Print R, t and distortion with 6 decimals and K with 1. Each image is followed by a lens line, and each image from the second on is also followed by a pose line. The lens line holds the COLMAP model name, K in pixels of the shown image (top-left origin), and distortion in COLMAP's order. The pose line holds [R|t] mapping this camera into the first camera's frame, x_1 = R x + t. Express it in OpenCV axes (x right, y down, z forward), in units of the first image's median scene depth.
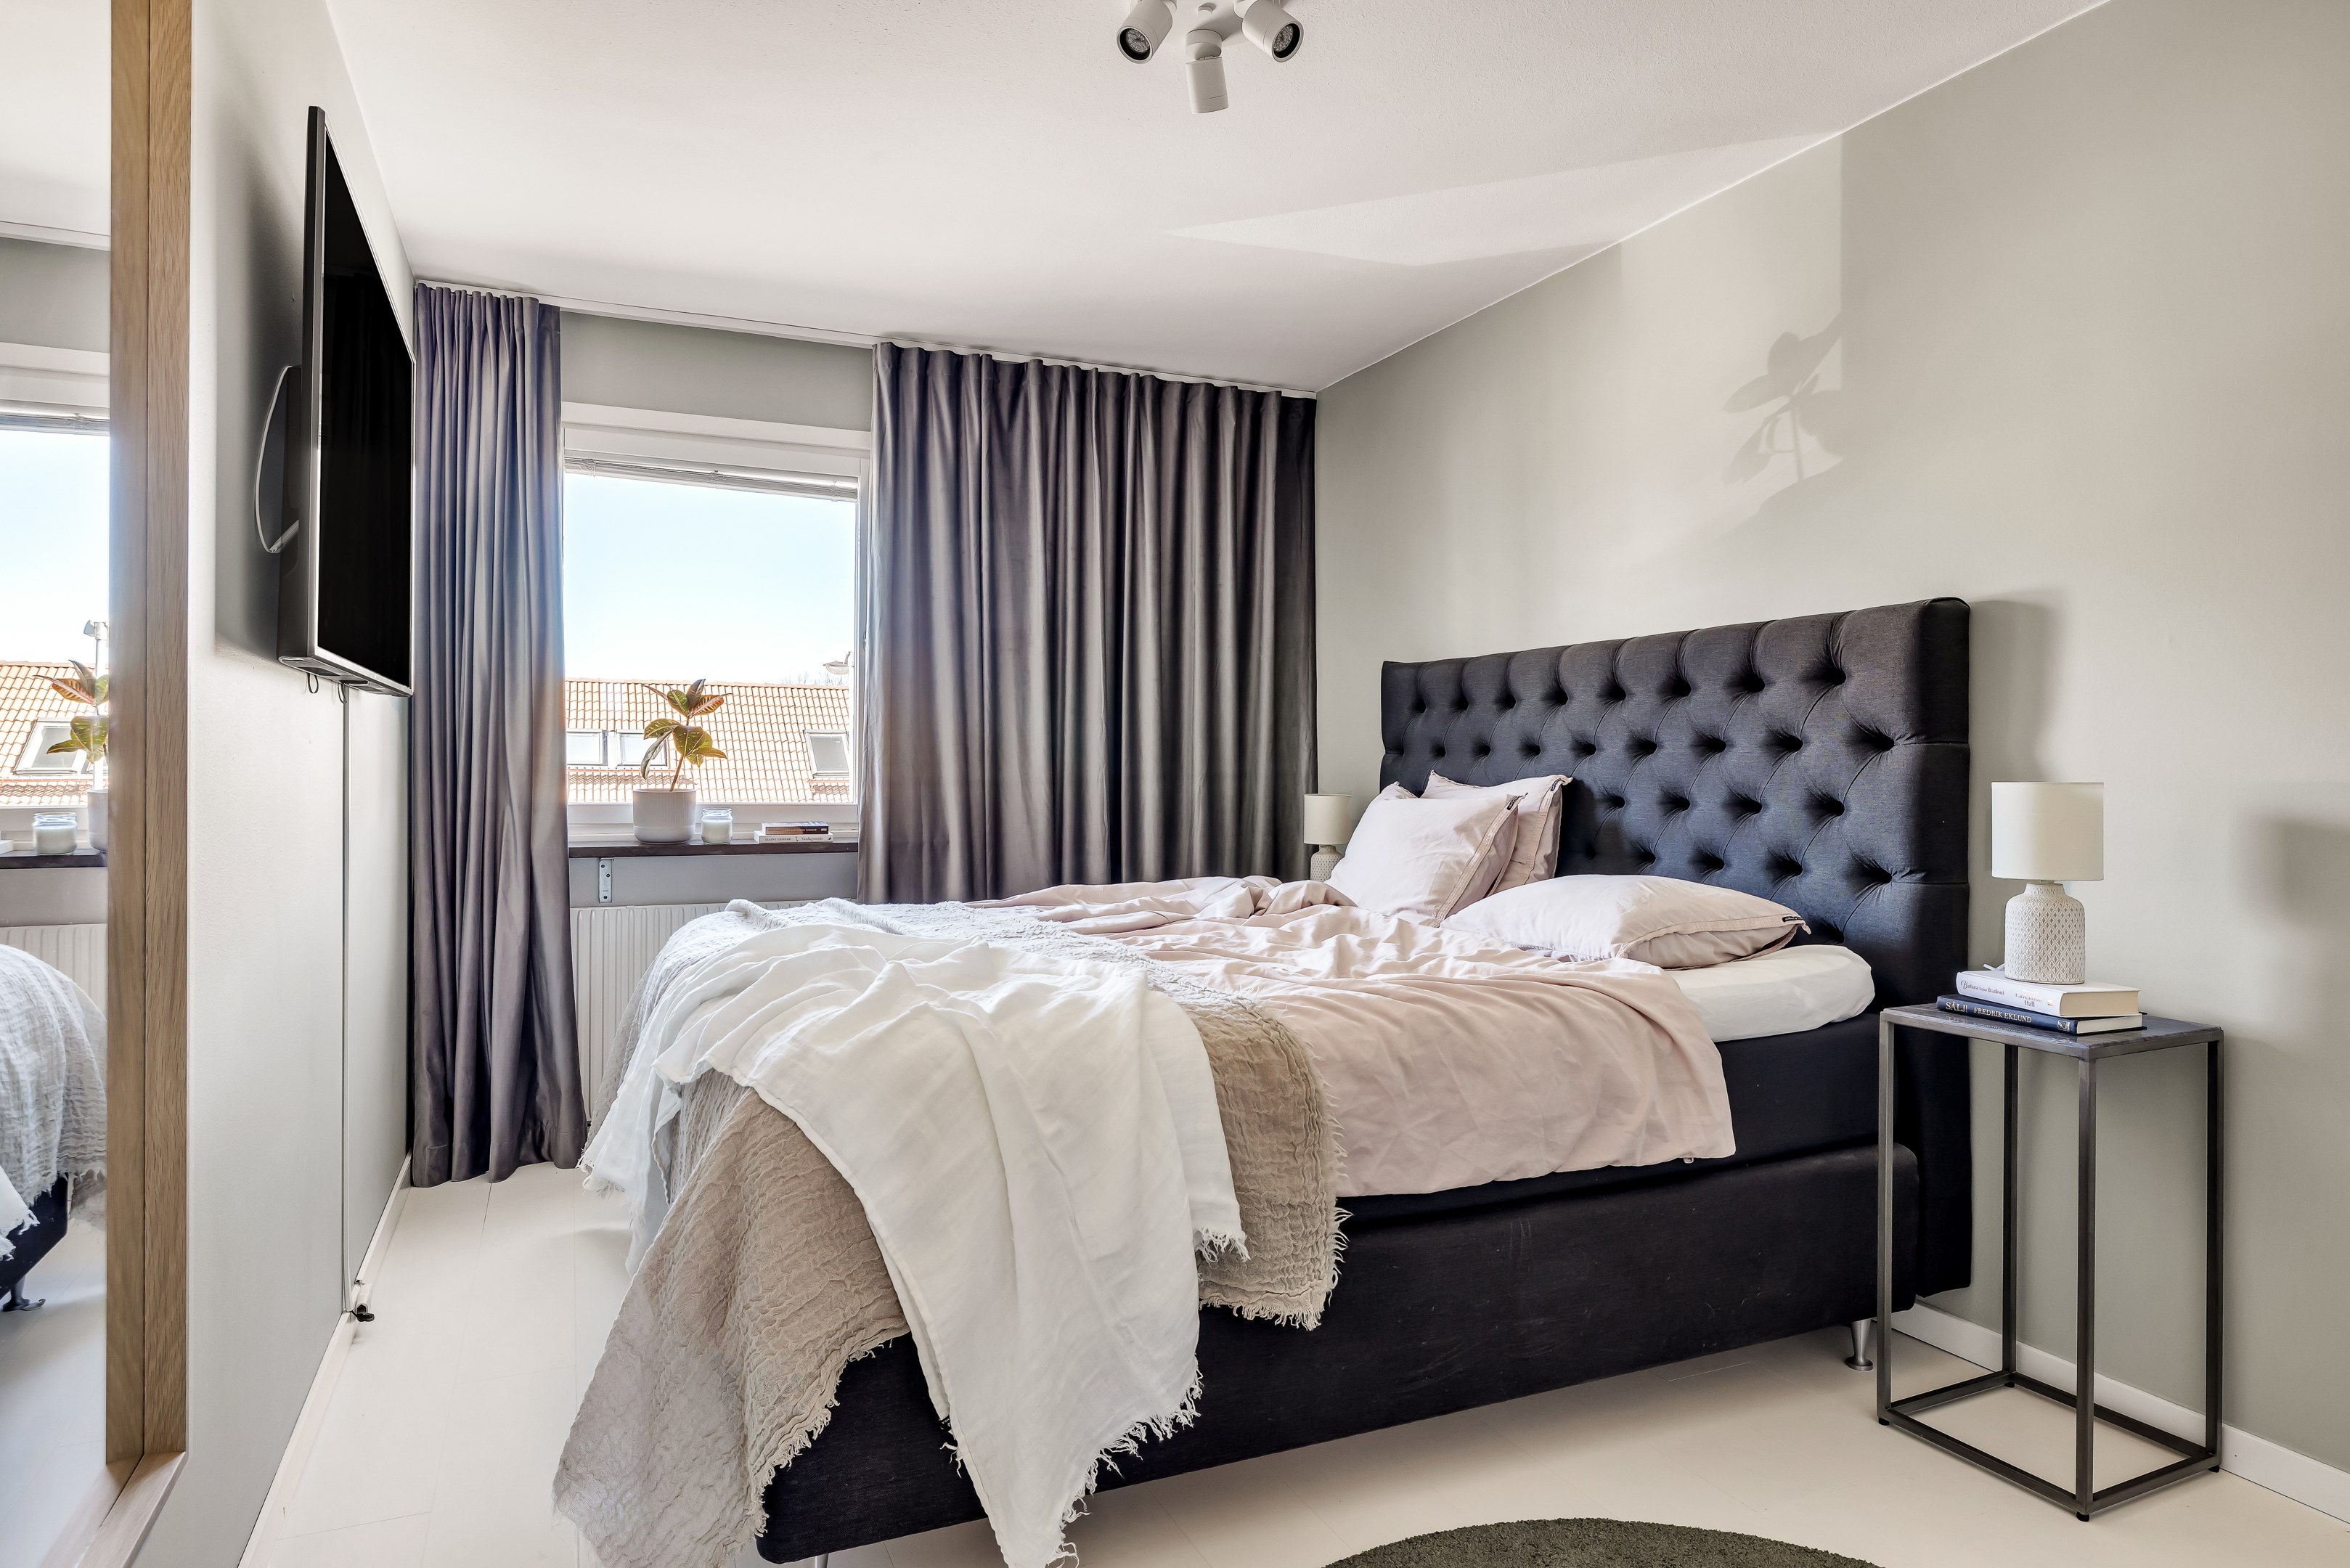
lens RADIAL K [[1405.2, 0, 1174.8], [0, 1405.2, 781.6], [0, 0, 1]] dist [0.002160, -0.000403]
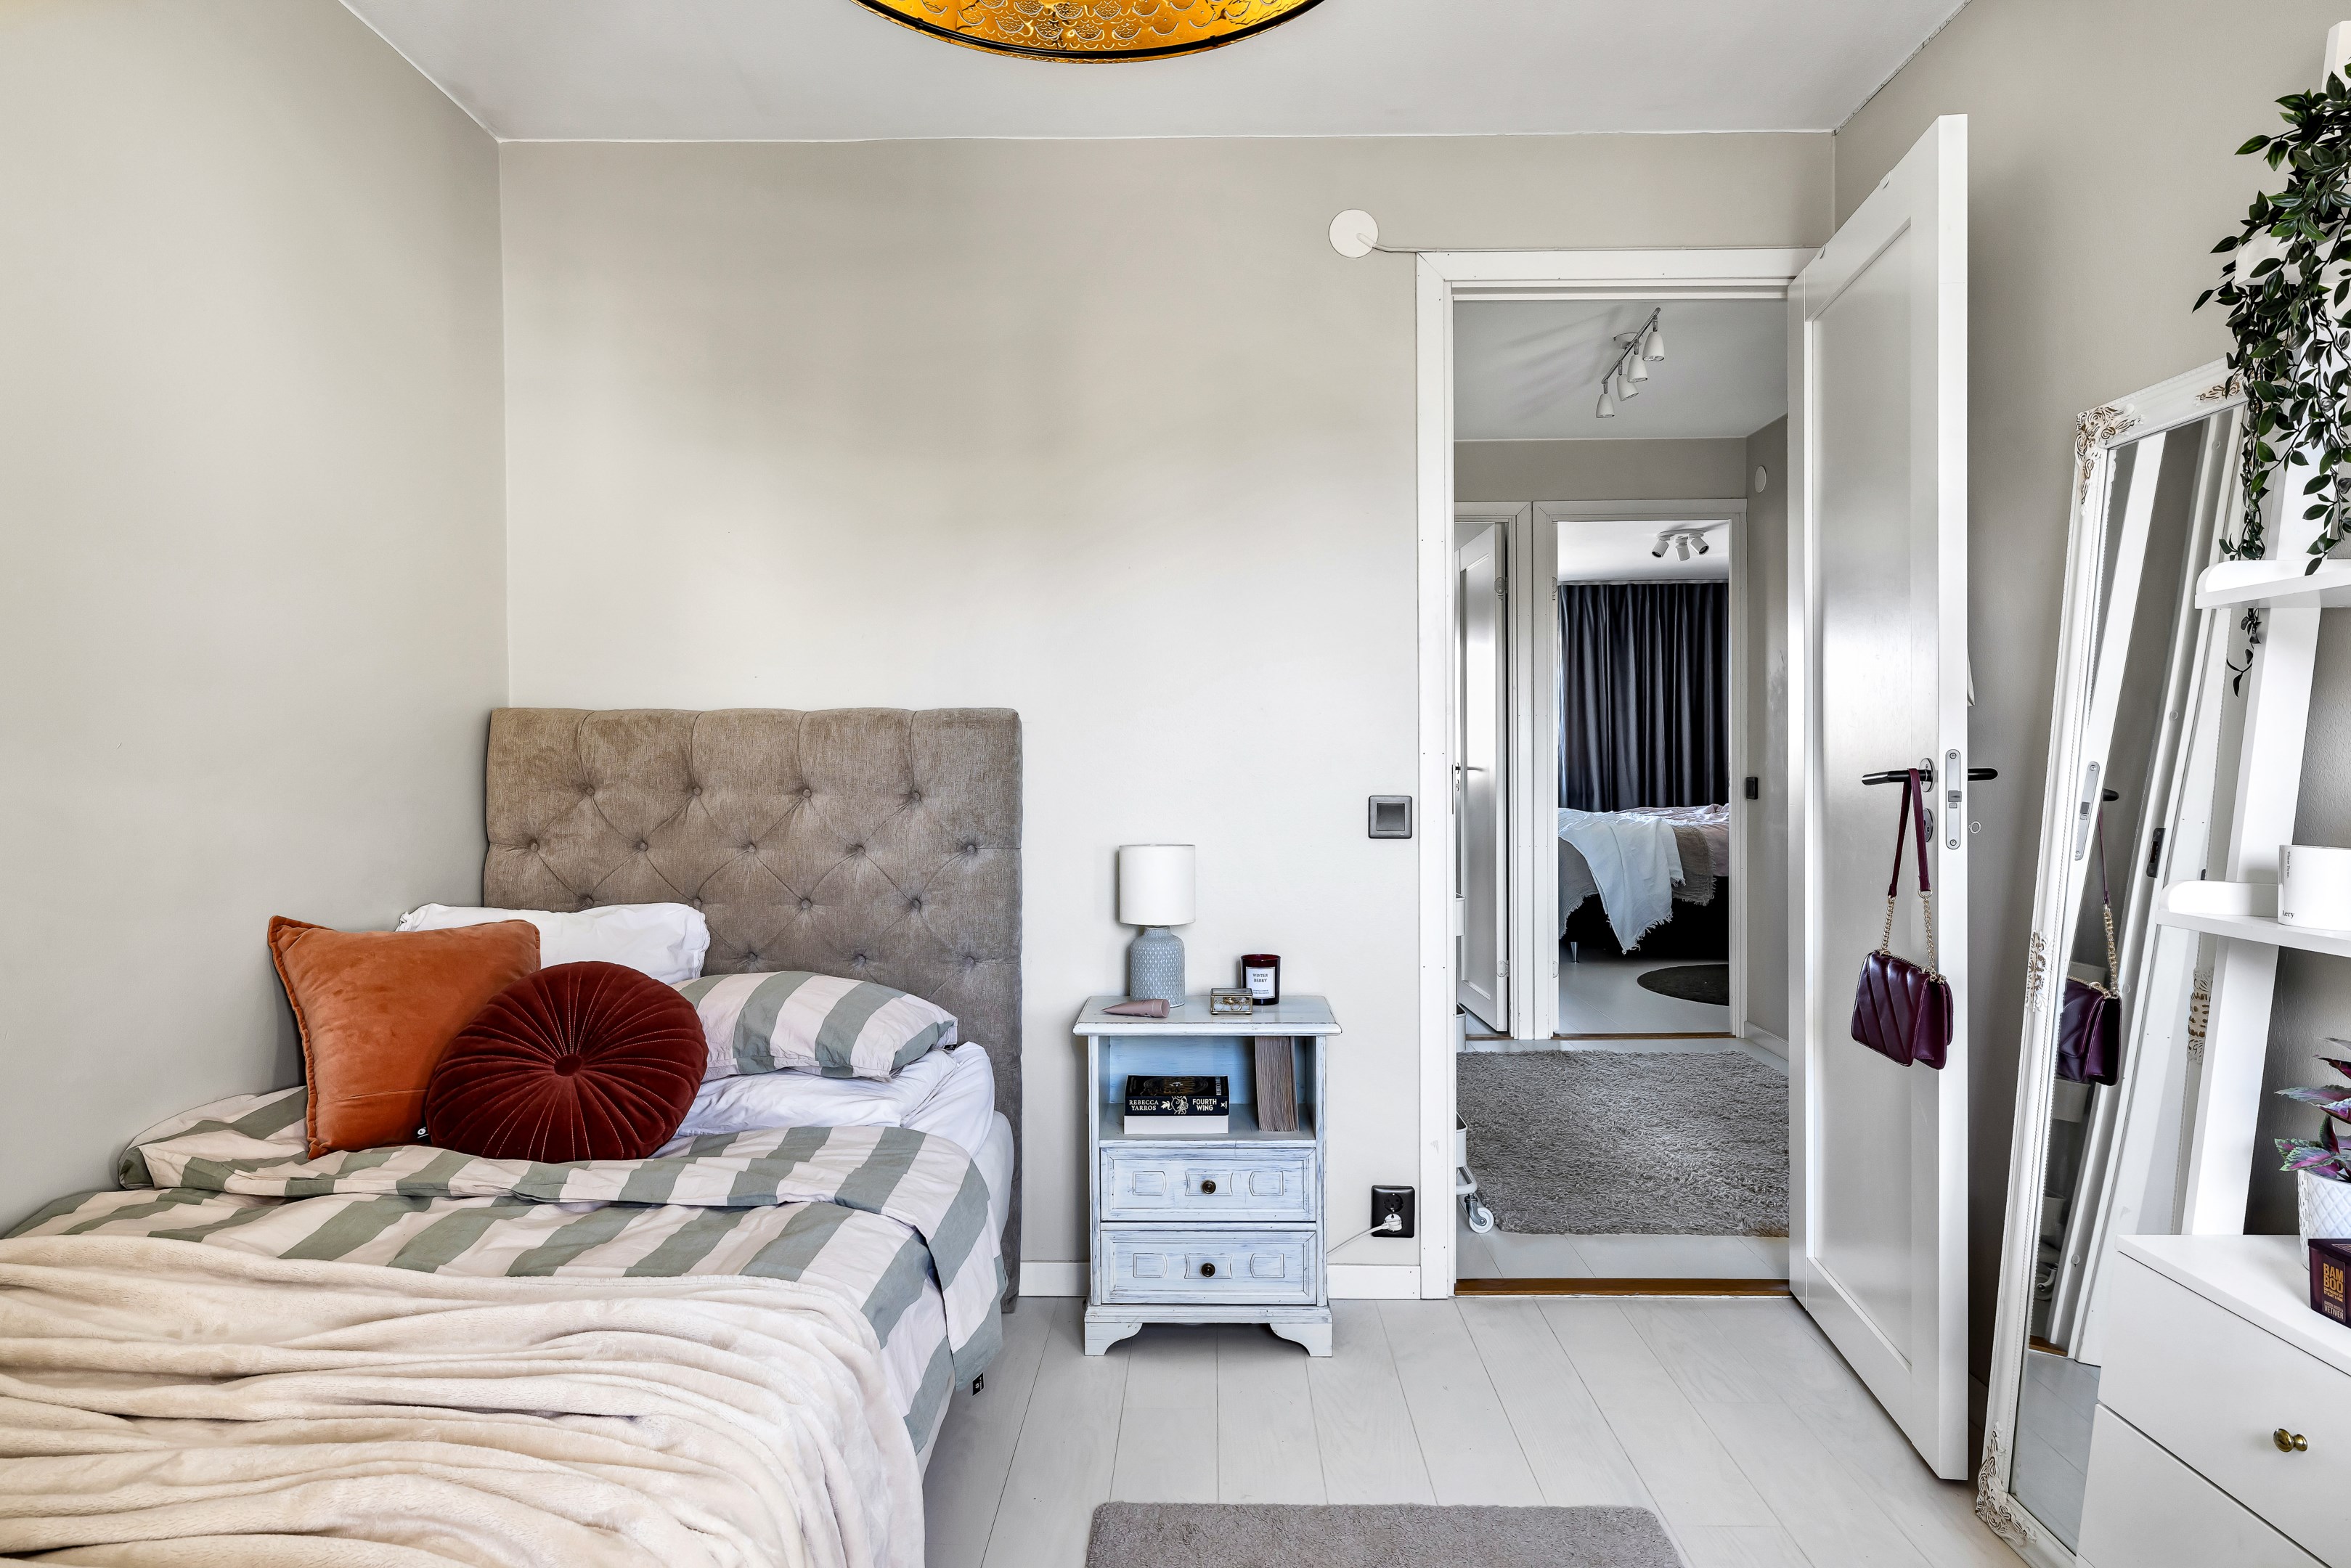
lens RADIAL K [[1279.5, 0, 1167.0], [0, 1279.5, 774.7], [0, 0, 1]] dist [0.002676, 0.000120]
pose [[0.897508, -0.007459, -0.440935, 0.150451], [0.014373, 0.999821, 0.012344, -0.018479], [0.440764, -0.017416, 0.897454, -1.300639]]
